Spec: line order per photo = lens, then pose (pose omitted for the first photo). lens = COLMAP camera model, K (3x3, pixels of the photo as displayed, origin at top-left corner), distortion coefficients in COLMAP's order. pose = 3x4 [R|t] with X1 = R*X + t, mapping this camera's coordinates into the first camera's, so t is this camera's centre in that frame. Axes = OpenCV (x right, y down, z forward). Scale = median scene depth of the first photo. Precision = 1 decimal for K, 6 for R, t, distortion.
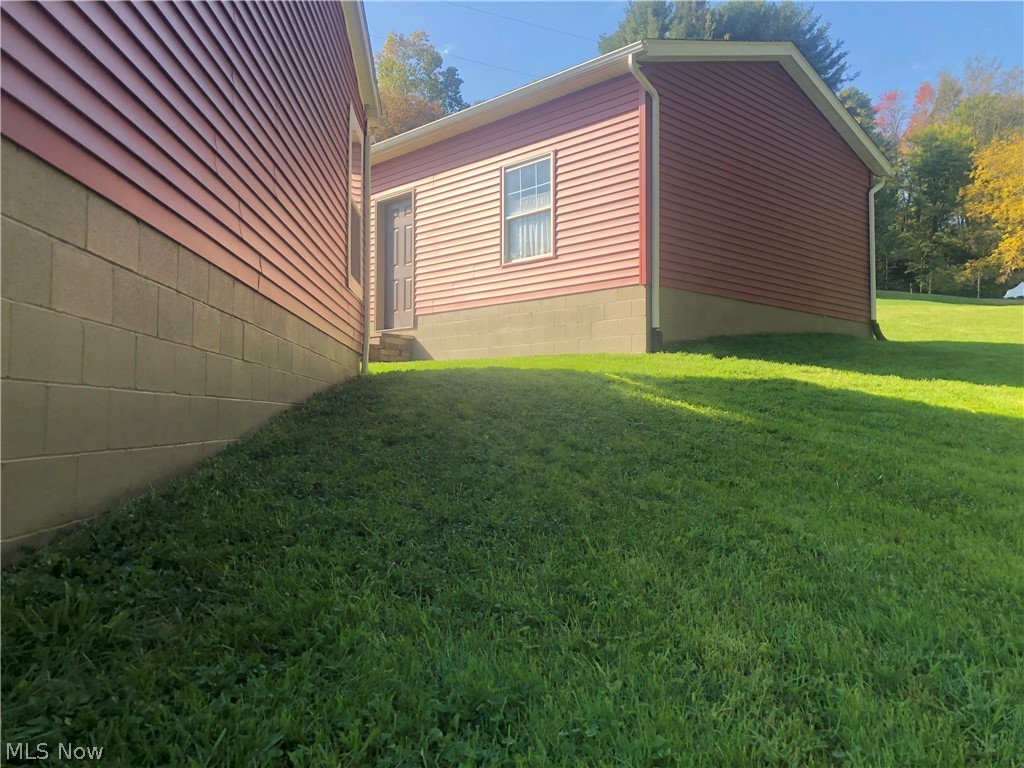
lens RADIAL K [[833.6, 0, 512.0], [0, 833.6, 384.0], [0, 0, 1]] dist [0.035125, -0.019033]
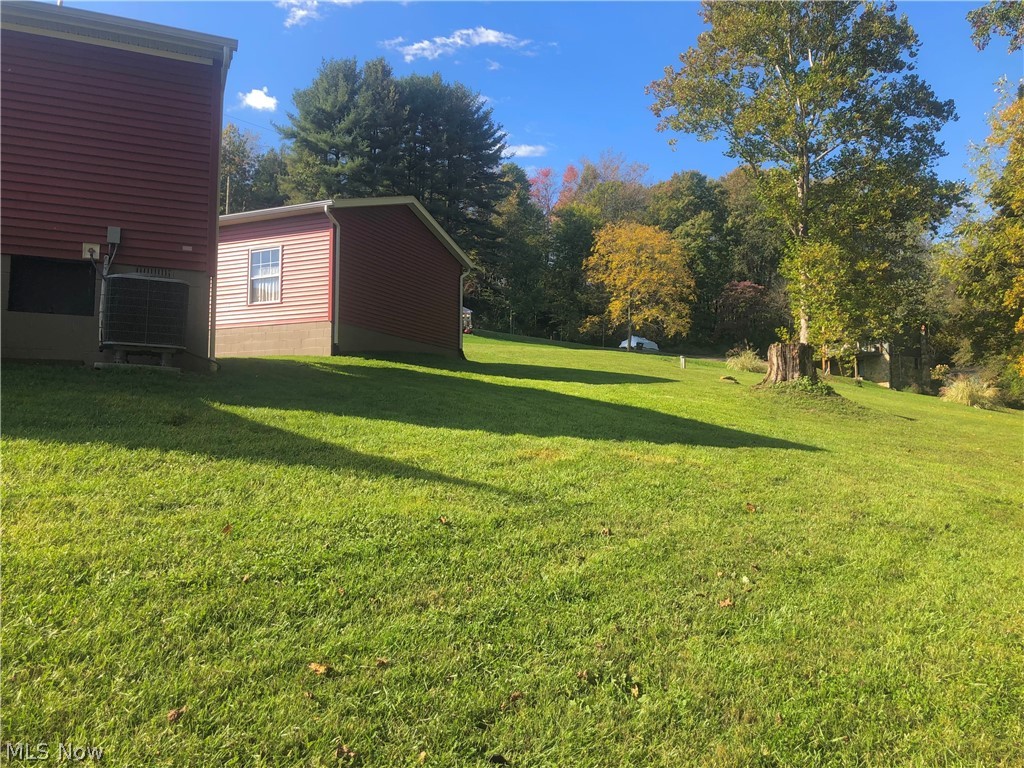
lens RADIAL K [[849.5, 0, 512.0], [0, 849.5, 384.0], [0, 0, 1]] dist [0.007715, -0.006871]
pose [[0.931656, 0.032611, 0.361876, -0.023537], [-0.017043, 0.998790, -0.046131, 0.016504], [-0.362942, 0.036811, 0.931084, -0.147089]]
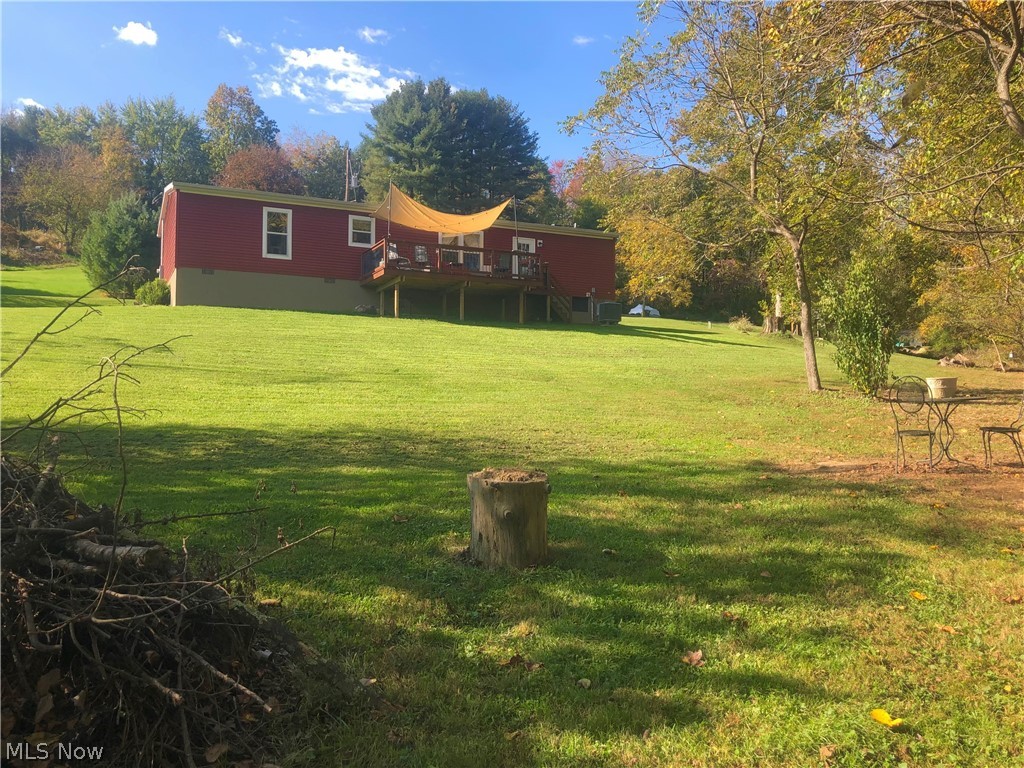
lens RADIAL K [[833.6, 0, 512.0], [0, 833.6, 384.0], [0, 0, 1]] dist [0.035125, -0.019033]
pose [[0.922315, 0.015741, 0.386119, -0.267992], [-0.015972, 0.999869, -0.002608, 0.044809], [-0.386109, -0.003761, 0.922445, -0.432814]]
